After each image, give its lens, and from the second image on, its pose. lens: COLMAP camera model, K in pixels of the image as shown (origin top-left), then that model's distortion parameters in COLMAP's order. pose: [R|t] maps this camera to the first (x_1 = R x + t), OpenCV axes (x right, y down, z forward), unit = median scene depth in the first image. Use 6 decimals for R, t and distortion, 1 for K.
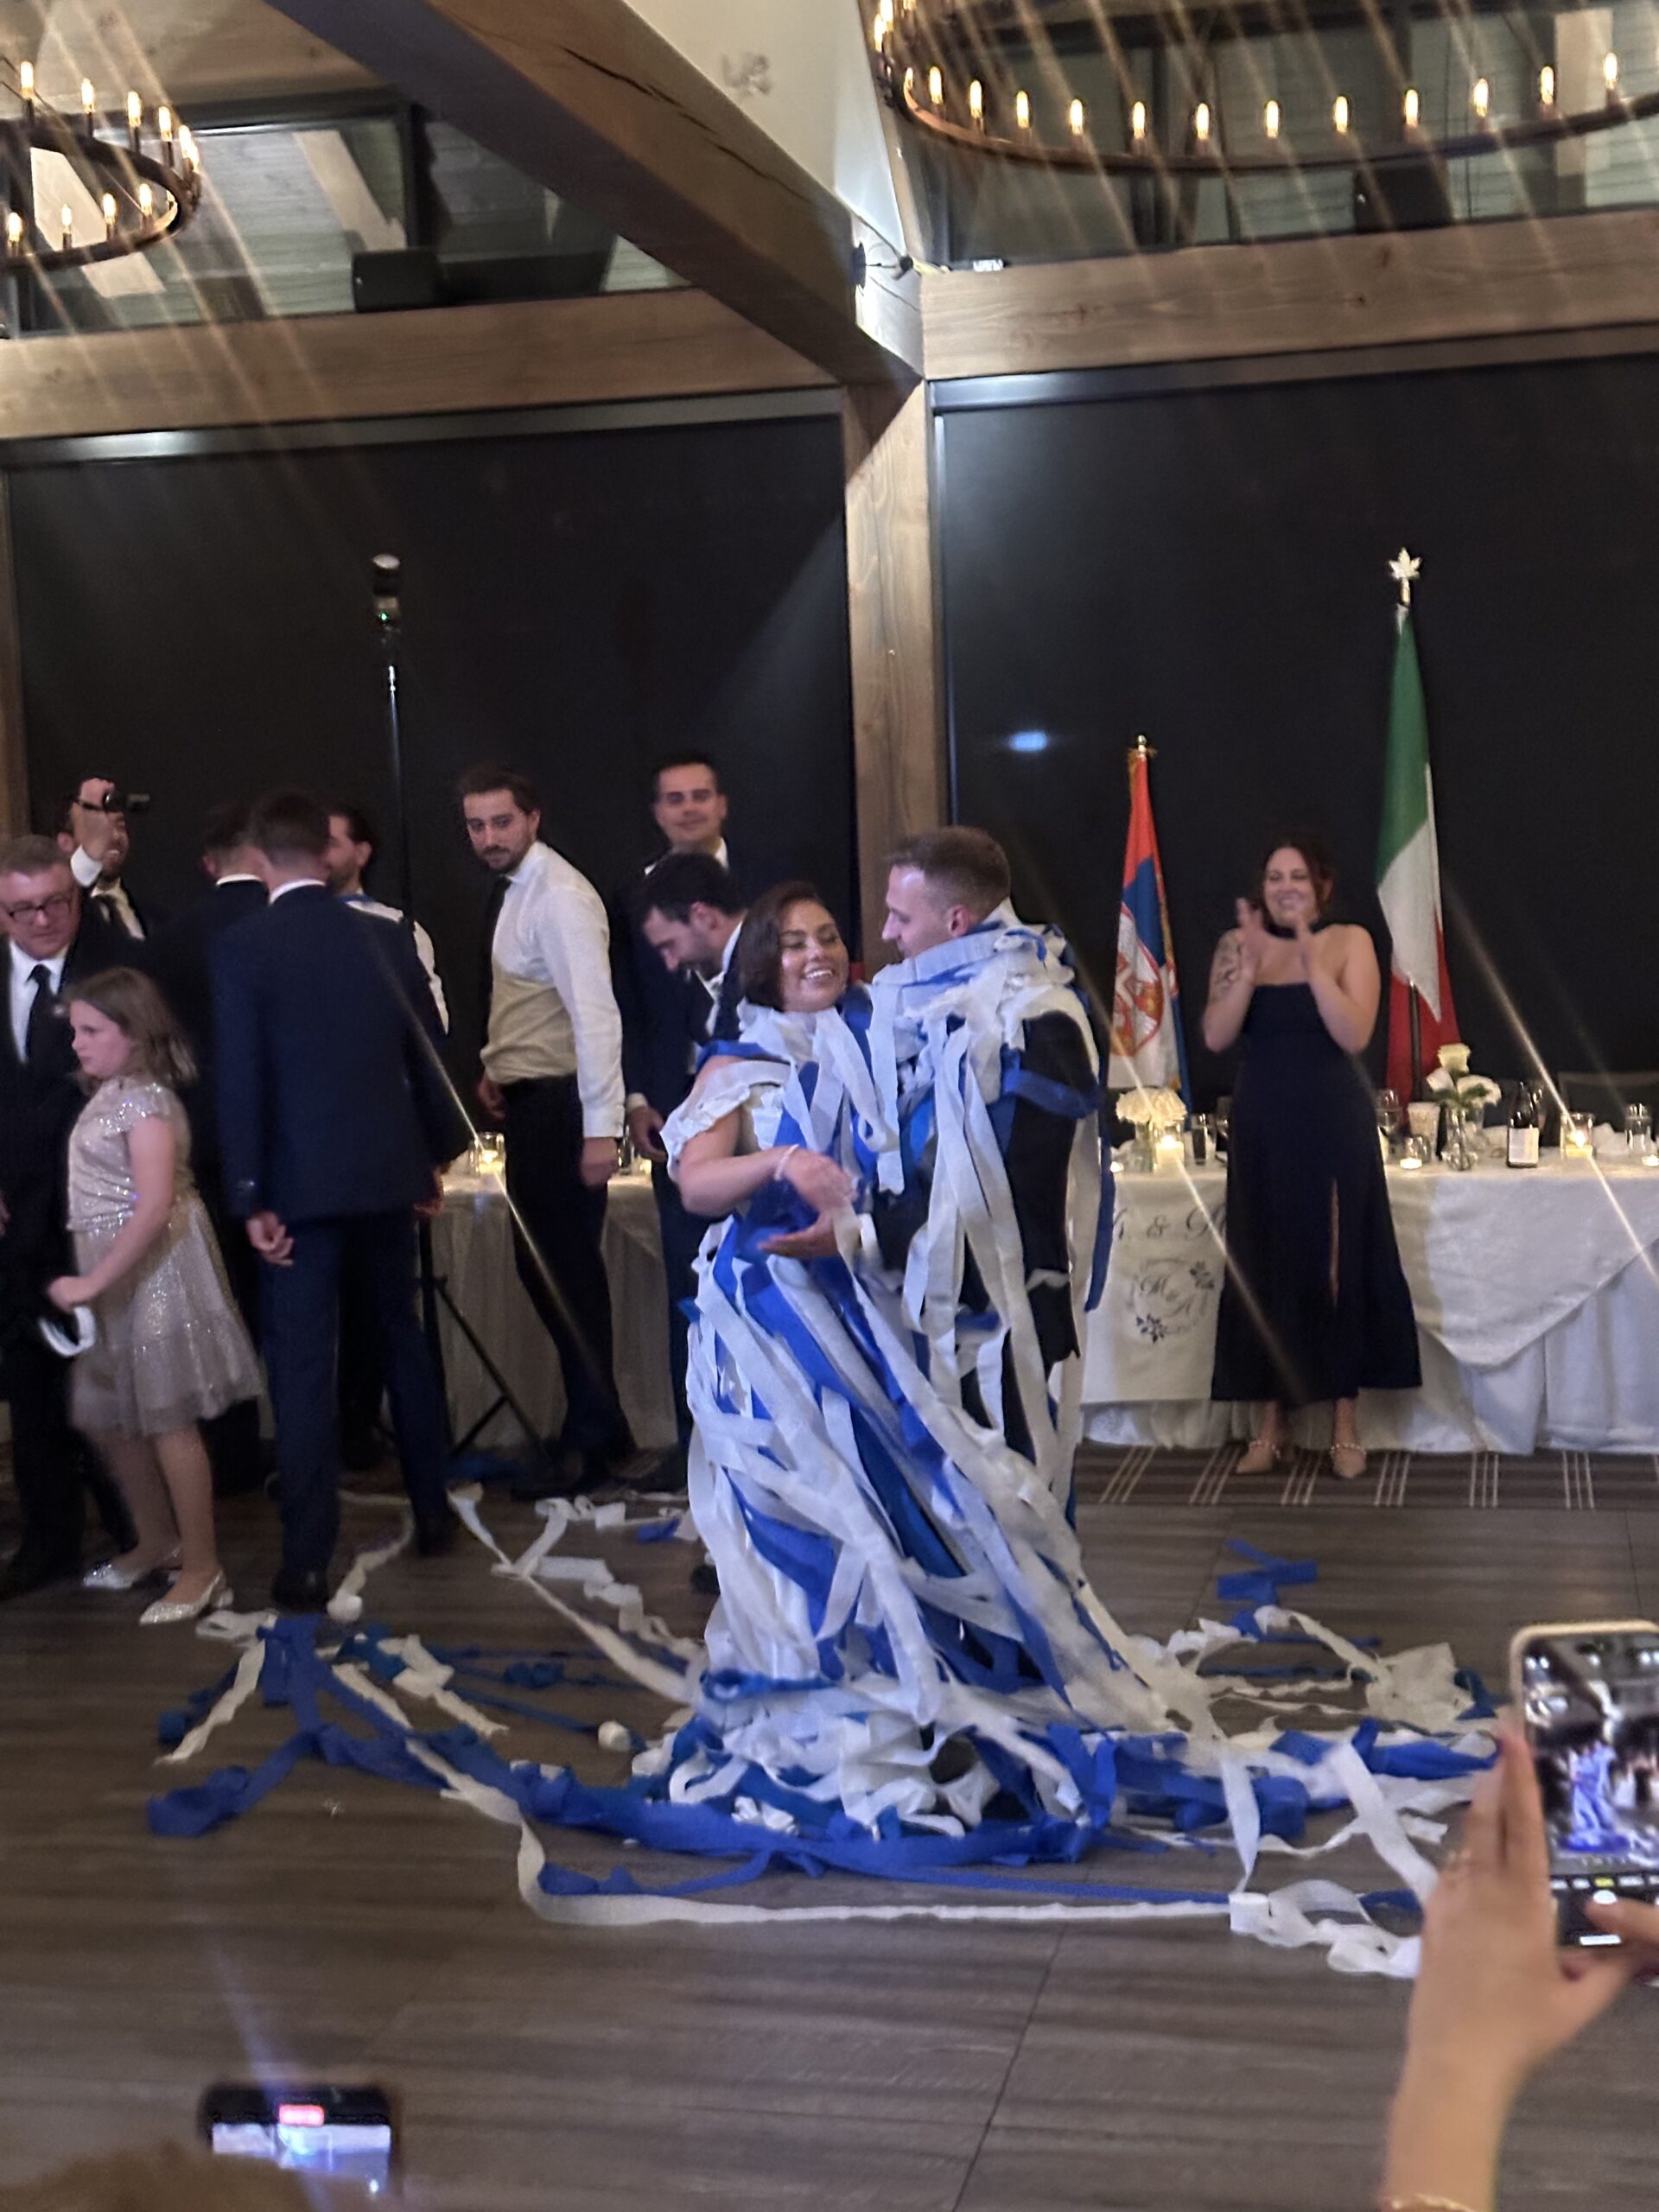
lens RADIAL K [[3226.7, 0, 799.9], [0, 3226.7, 1091.4], [0, 0, 1]] dist [0.163737, 0.000000]
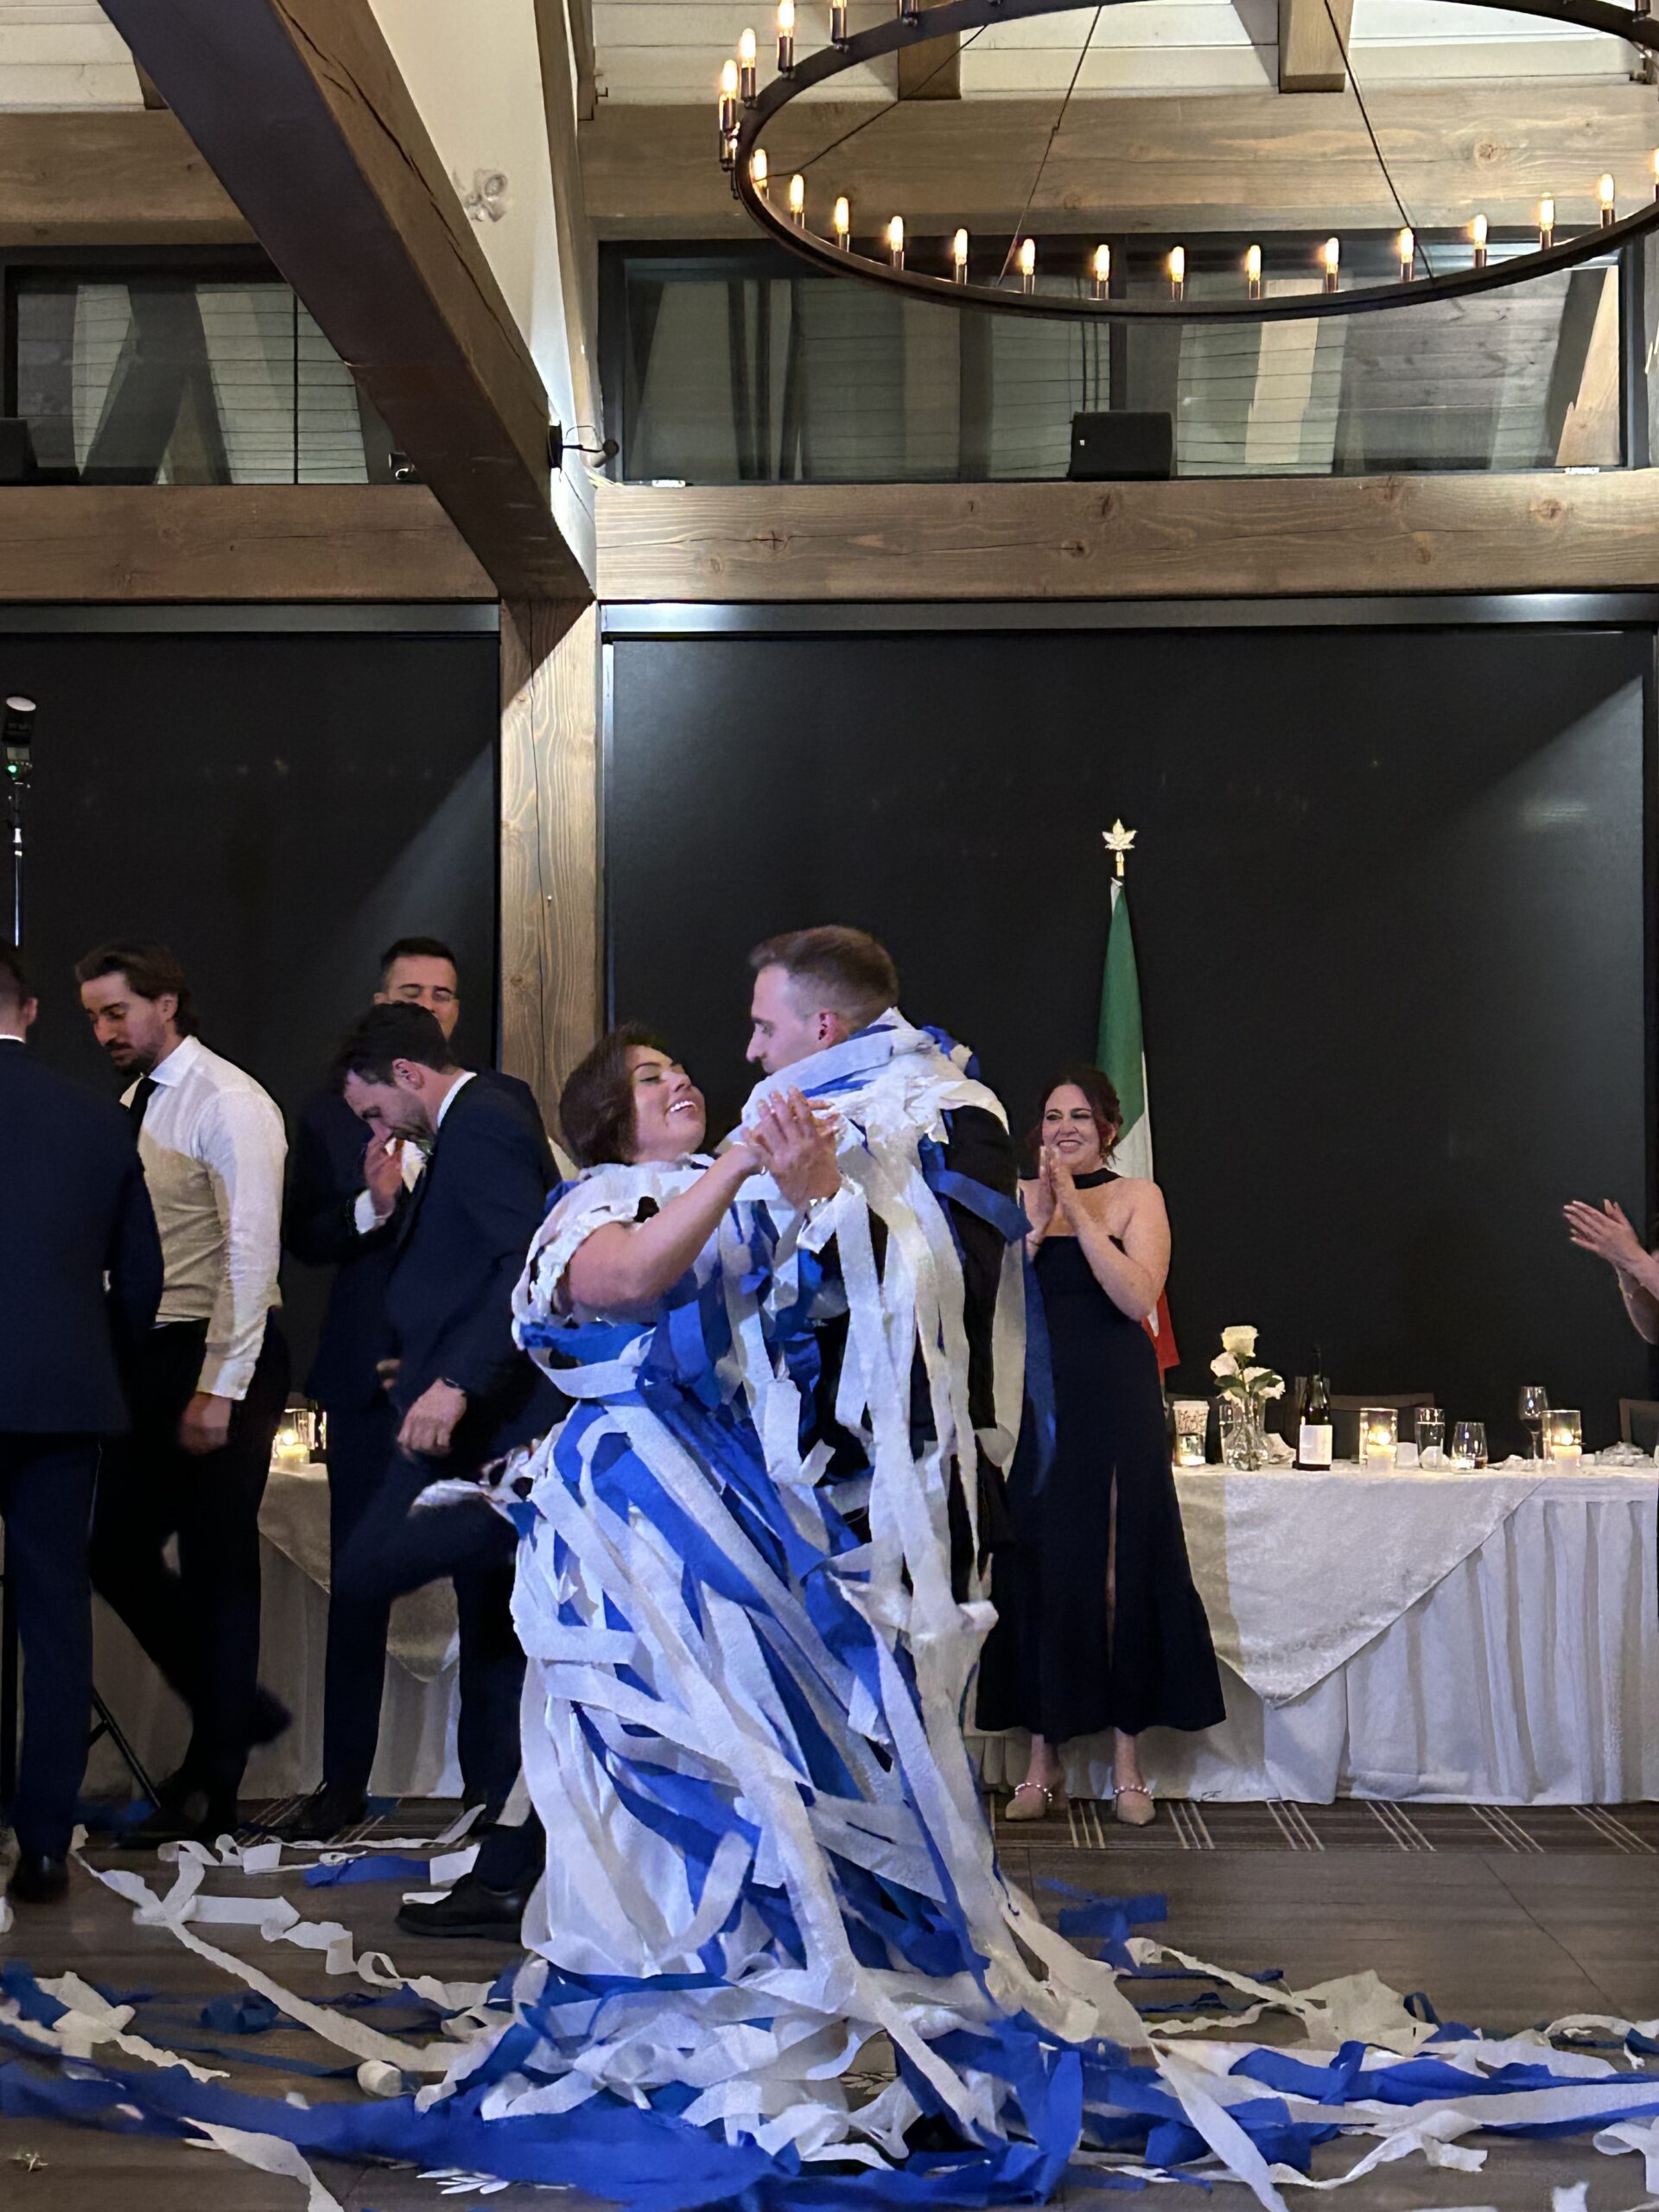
lens RADIAL K [[3518.2, 0, 824.8], [0, 3518.2, 1051.1], [0, 0, 1]] dist [0.160150, 0.000000]
pose [[0.982160, 0.051336, 0.180906, -0.086870], [-0.023657, 0.988103, -0.151961, 0.061191], [-0.186555, 0.144970, 0.971690, 0.086729]]
